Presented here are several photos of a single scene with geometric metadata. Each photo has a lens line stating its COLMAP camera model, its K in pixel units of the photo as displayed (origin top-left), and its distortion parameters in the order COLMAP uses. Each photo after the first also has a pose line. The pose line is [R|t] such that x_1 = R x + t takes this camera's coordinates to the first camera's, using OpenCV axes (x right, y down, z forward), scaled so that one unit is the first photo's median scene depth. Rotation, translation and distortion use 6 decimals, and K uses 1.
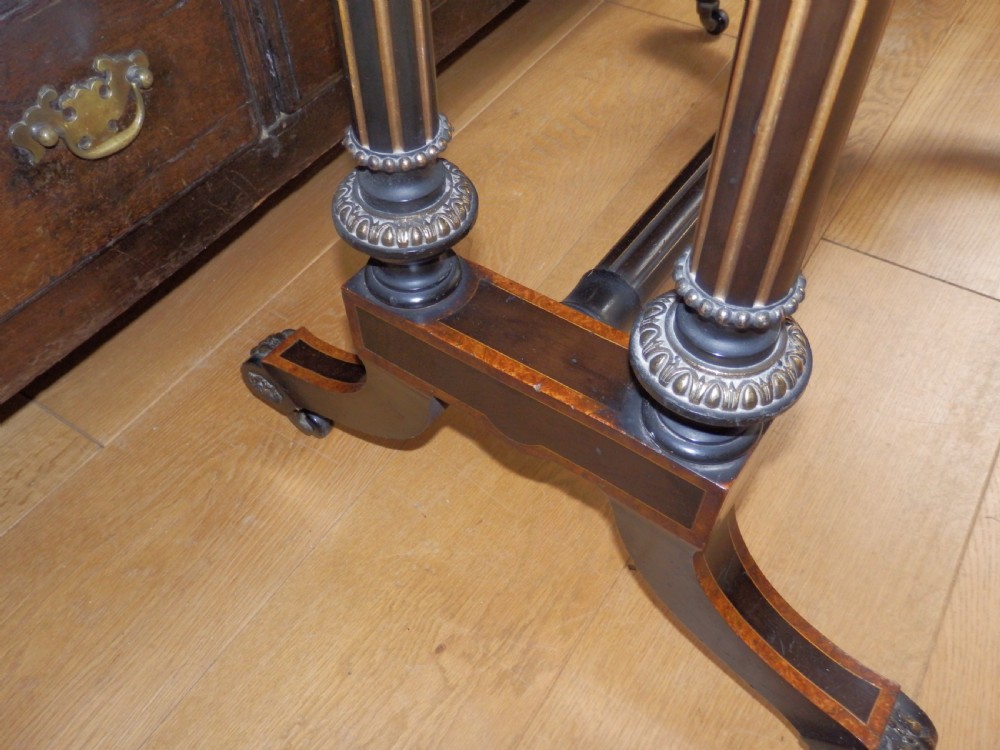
lens RADIAL K [[843.7, 0, 490.9], [0, 843.7, 357.5], [0, 0, 1]] dist [0.040900, 0.012429]
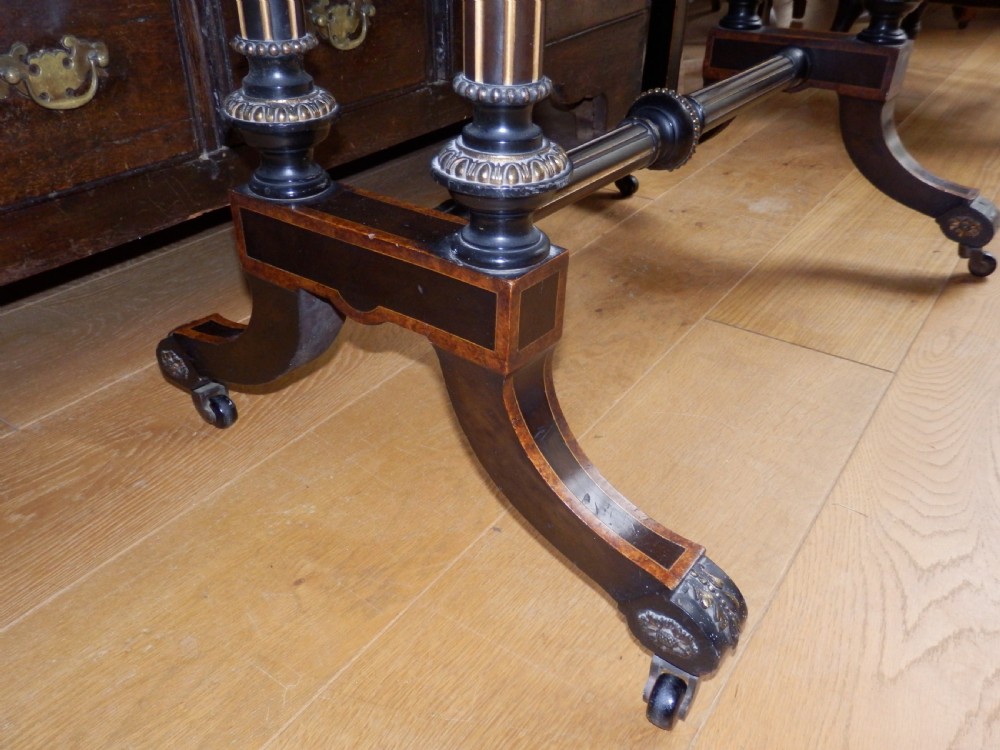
lens RADIAL K [[843.7, 0, 494.2], [0, 843.7, 359.8], [0, 0, 1]] dist [0.040900, 0.012429]
pose [[0.999332, 0.036414, -0.003238, 0.172292], [-0.035488, 0.945024, -0.325071, 0.421877], [-0.008777, 0.324968, 0.945684, -0.059581]]
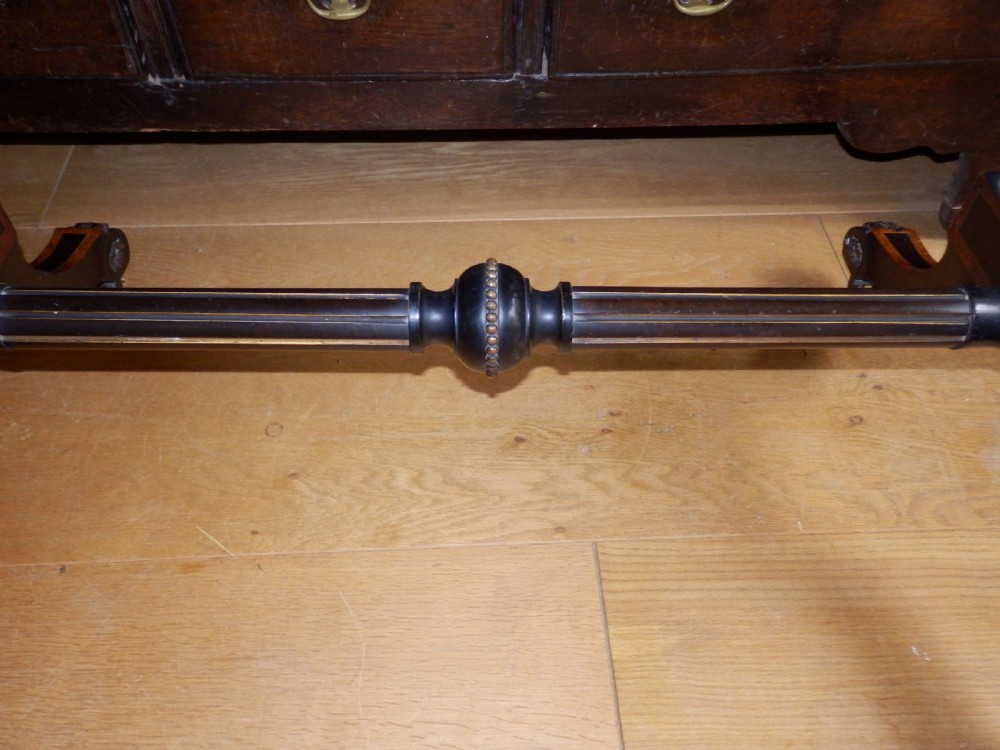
lens RADIAL K [[843.7, 0, 499.6], [0, 843.7, 371.6], [0, 0, 1]] dist [0.040900, 0.012429]
pose [[0.589662, 0.635100, -0.498946, 0.943193], [-0.636116, 0.745857, 0.197618, -0.542388], [0.497650, 0.200860, 0.843801, 0.335165]]
